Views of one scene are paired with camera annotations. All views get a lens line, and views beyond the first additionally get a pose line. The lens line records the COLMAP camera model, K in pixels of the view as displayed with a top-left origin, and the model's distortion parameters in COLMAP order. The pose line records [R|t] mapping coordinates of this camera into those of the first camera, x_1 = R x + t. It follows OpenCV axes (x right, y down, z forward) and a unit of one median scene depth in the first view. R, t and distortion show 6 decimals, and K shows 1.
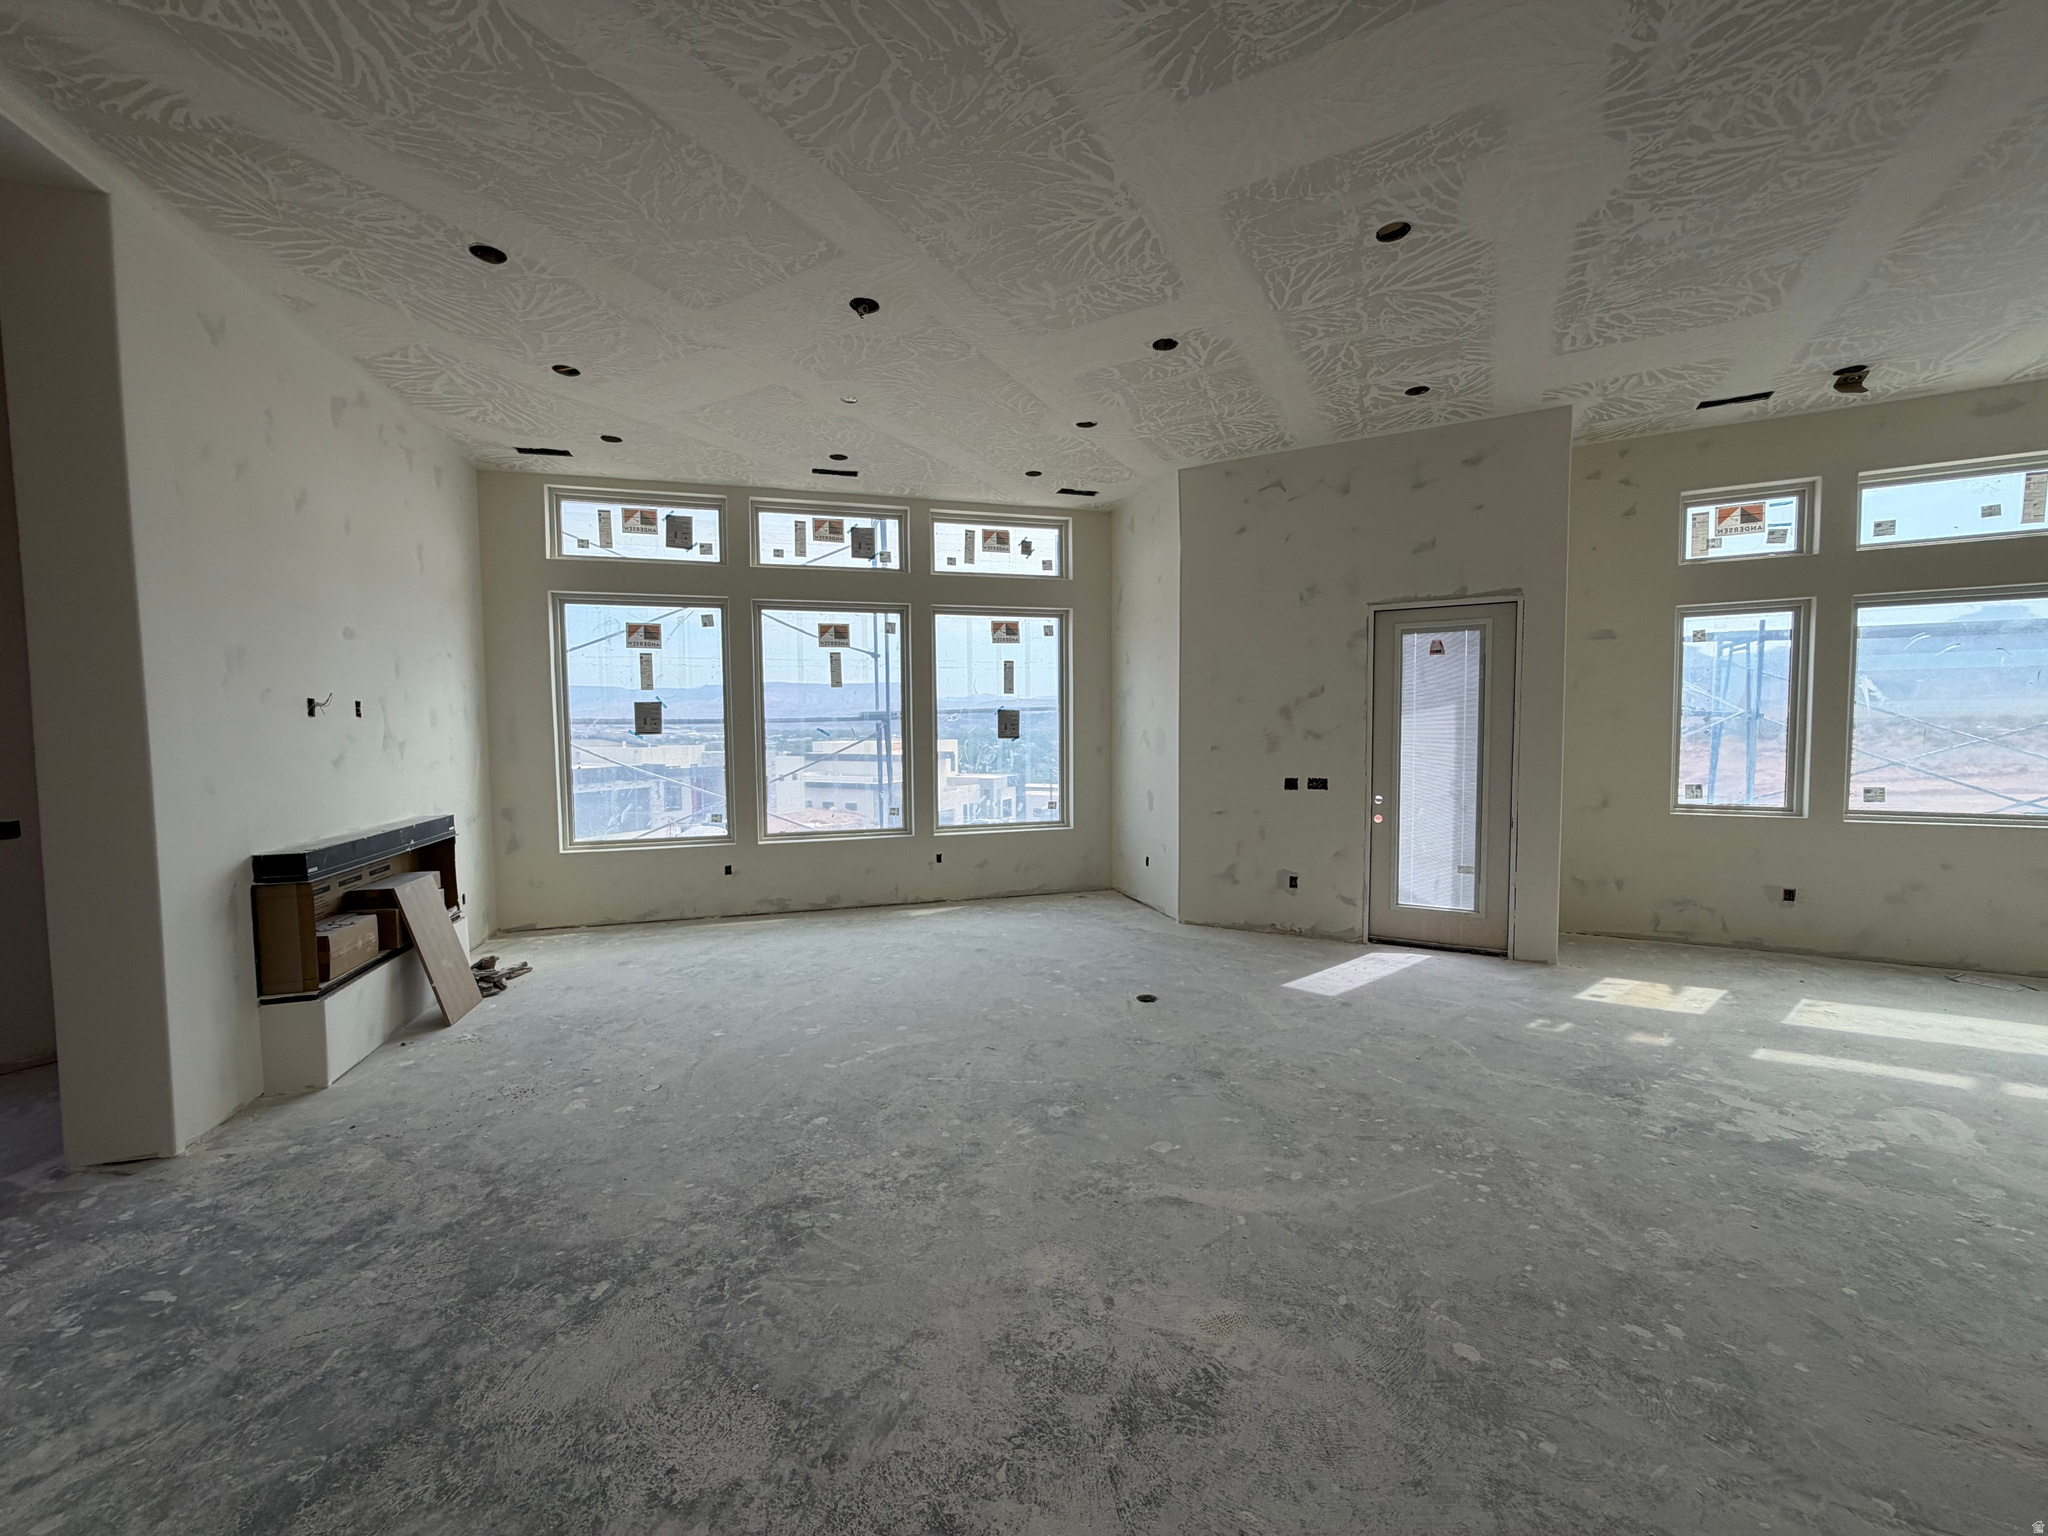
lens RADIAL K [[814.8, 0, 1016.7], [0, 814.8, 770.2], [0, 0, 1]] dist [-0.000208, 0.000043]
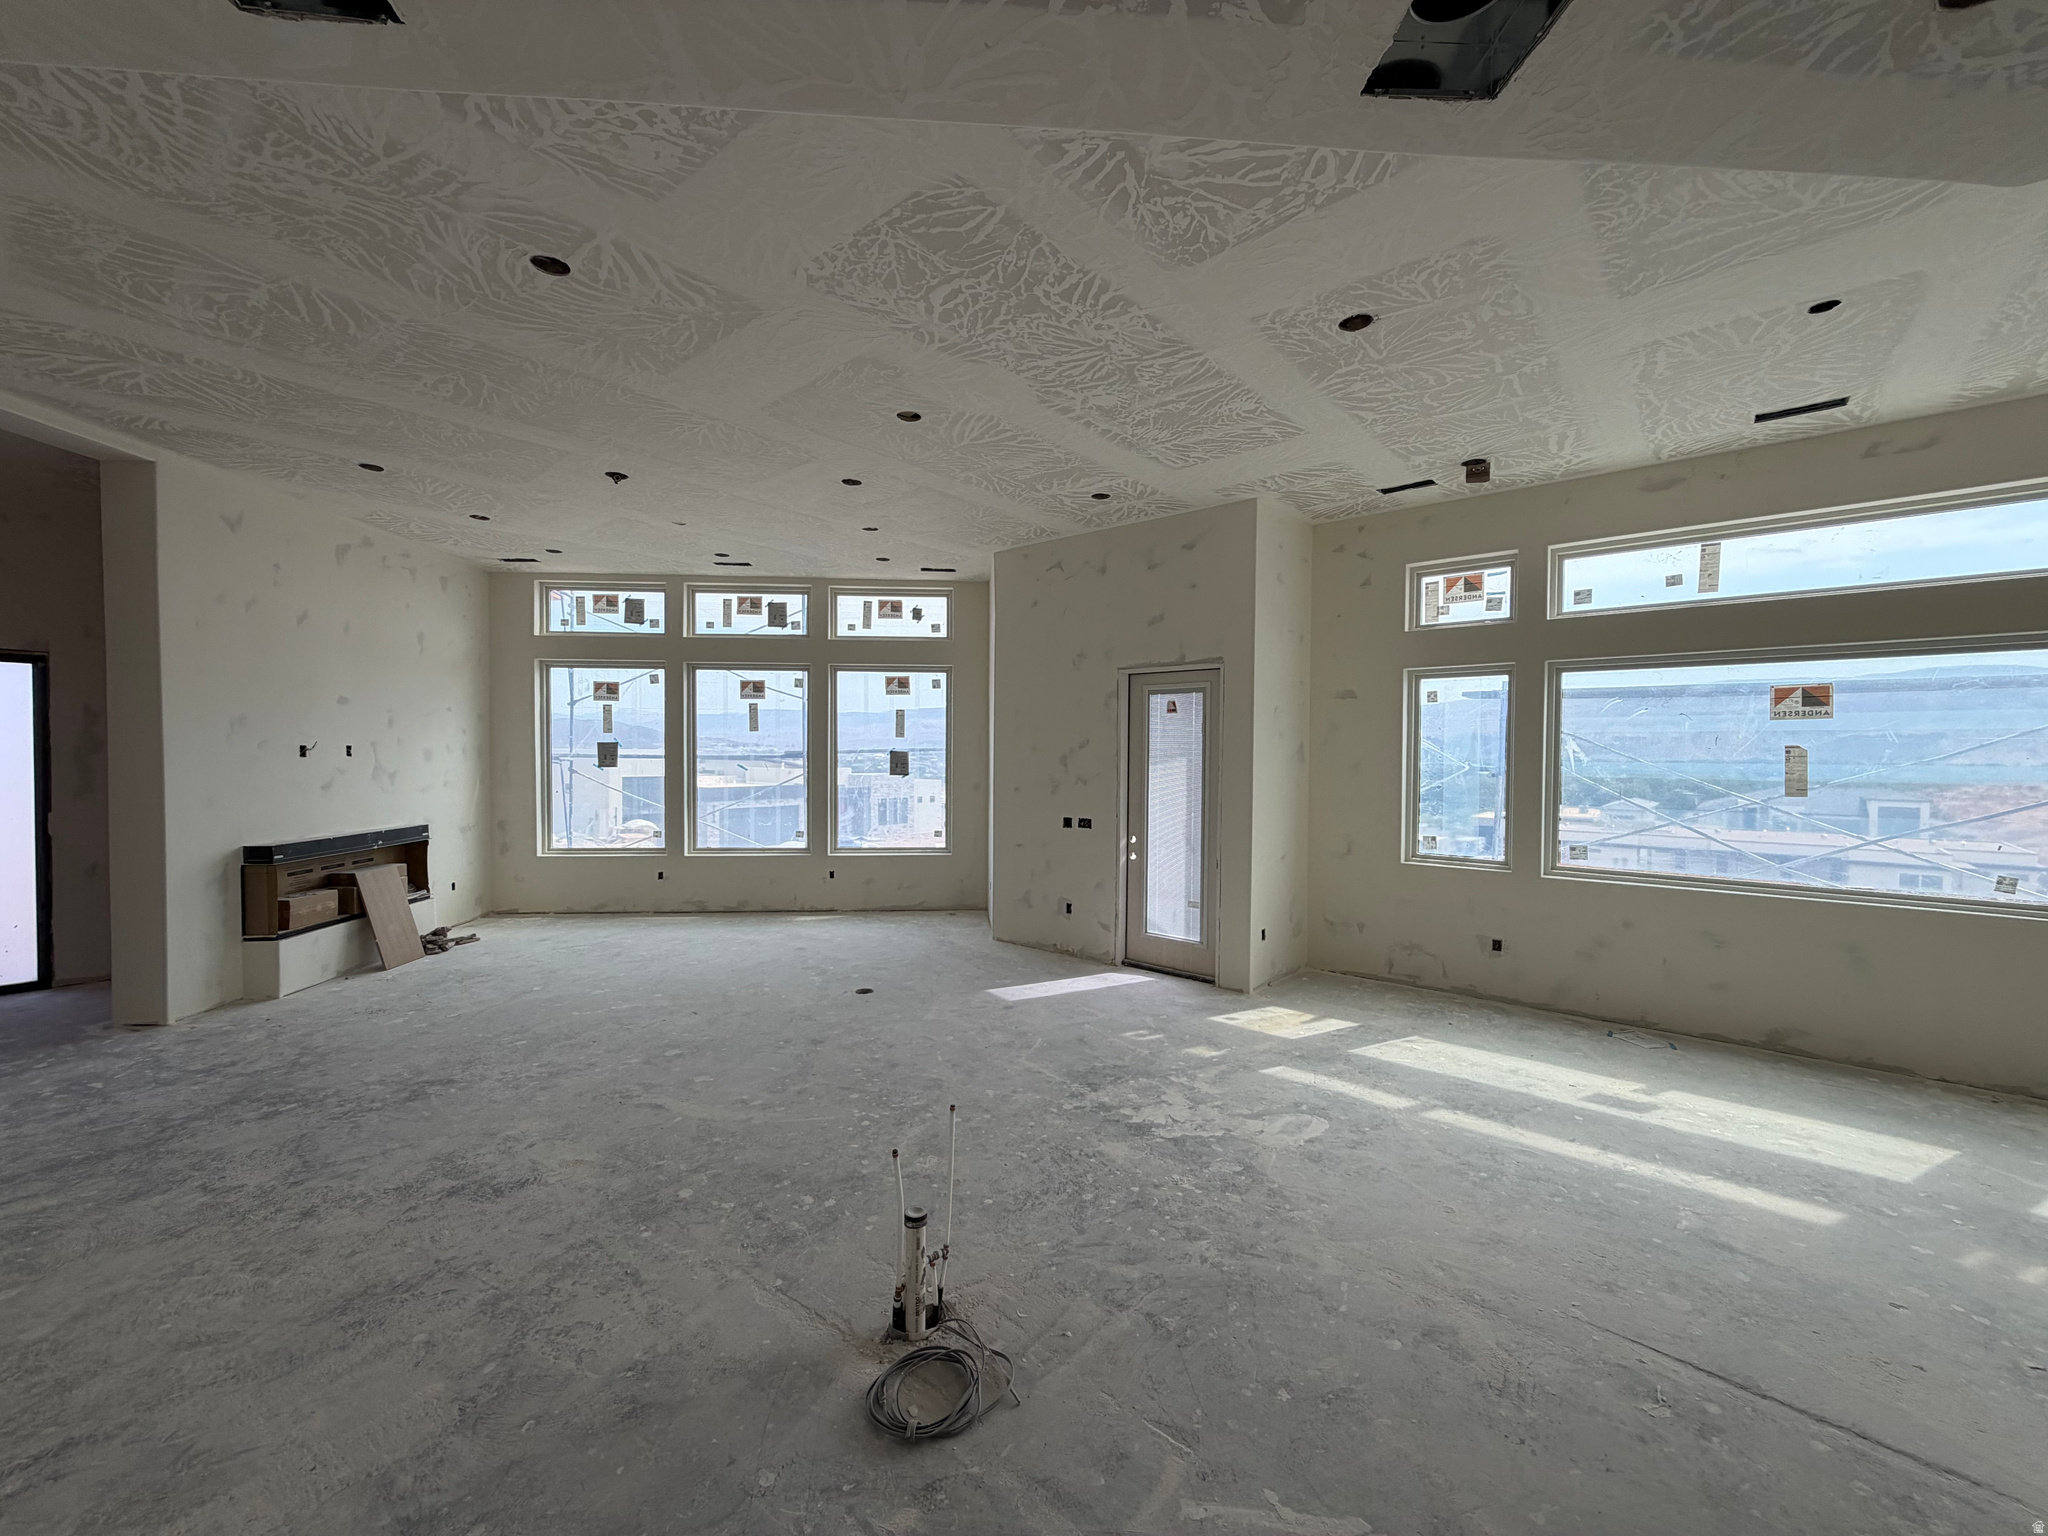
lens RADIAL K [[814.8, 0, 1016.7], [0, 814.8, 770.2], [0, 0, 1]] dist [-0.000208, 0.000043]
pose [[0.977806, 0.020496, -0.208508, 0.569792], [-0.026874, 0.999252, -0.027804, -0.026207], [0.207782, 0.032790, 0.977625, -0.161297]]
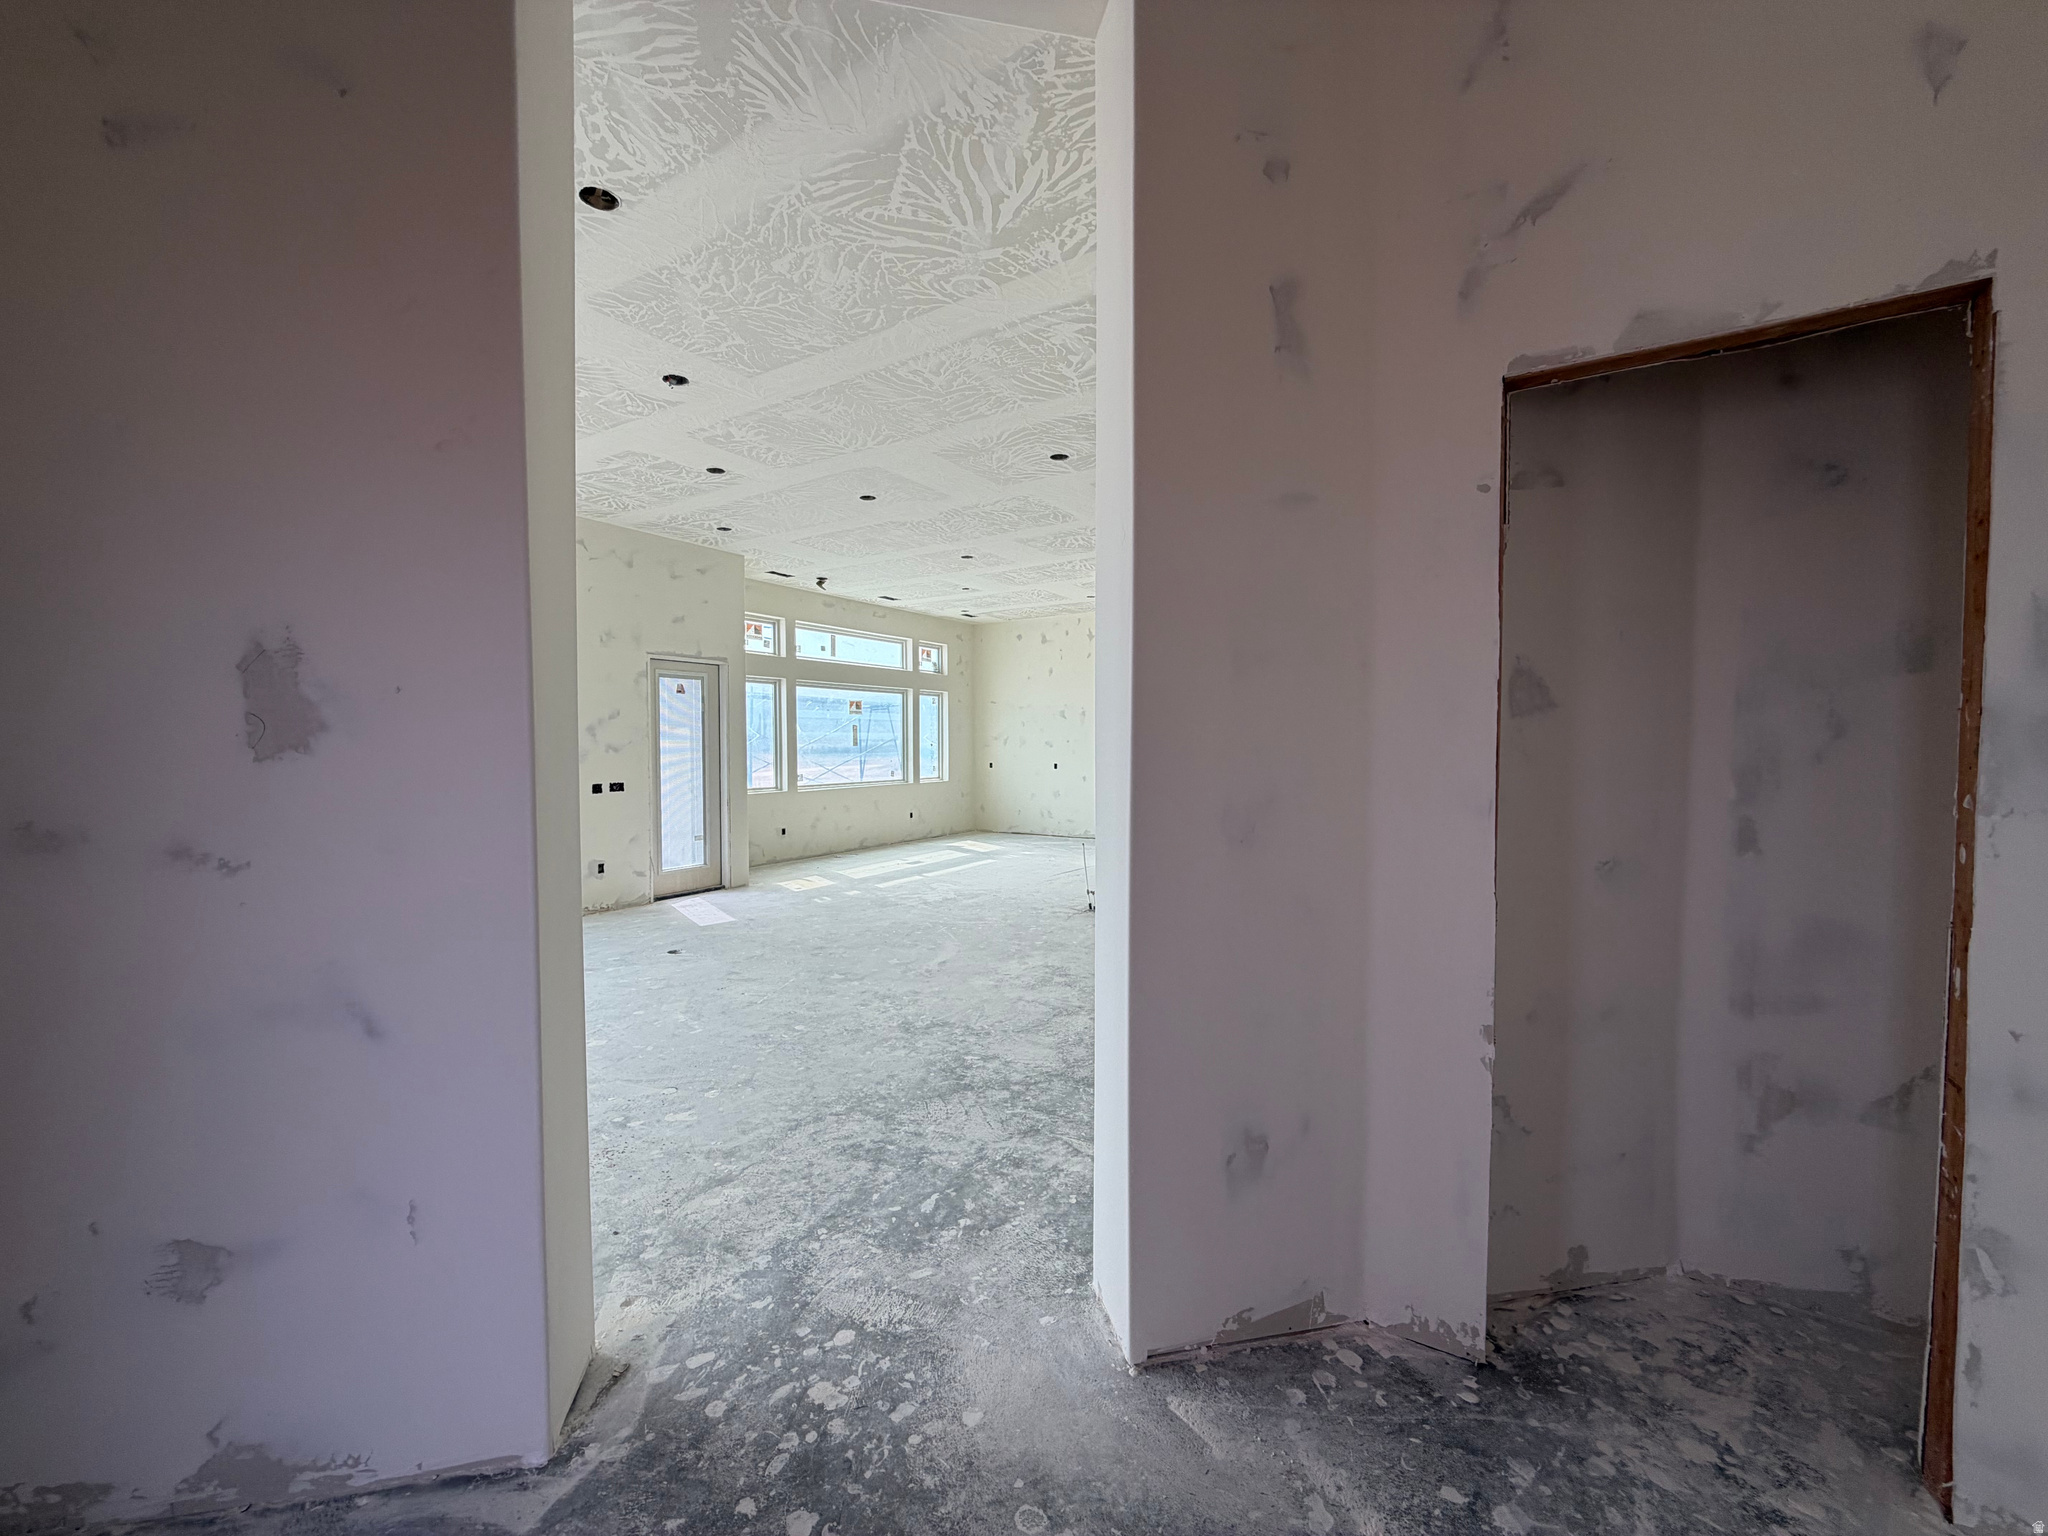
lens RADIAL K [[814.8, 0, 1016.7], [0, 814.8, 770.2], [0, 0, 1]] dist [-0.000208, 0.000043]
pose [[0.059973, -0.025453, 0.997875, -0.958324], [0.056372, 0.998166, 0.022072, -0.002859], [-0.996607, 0.054929, 0.061298, 0.330277]]
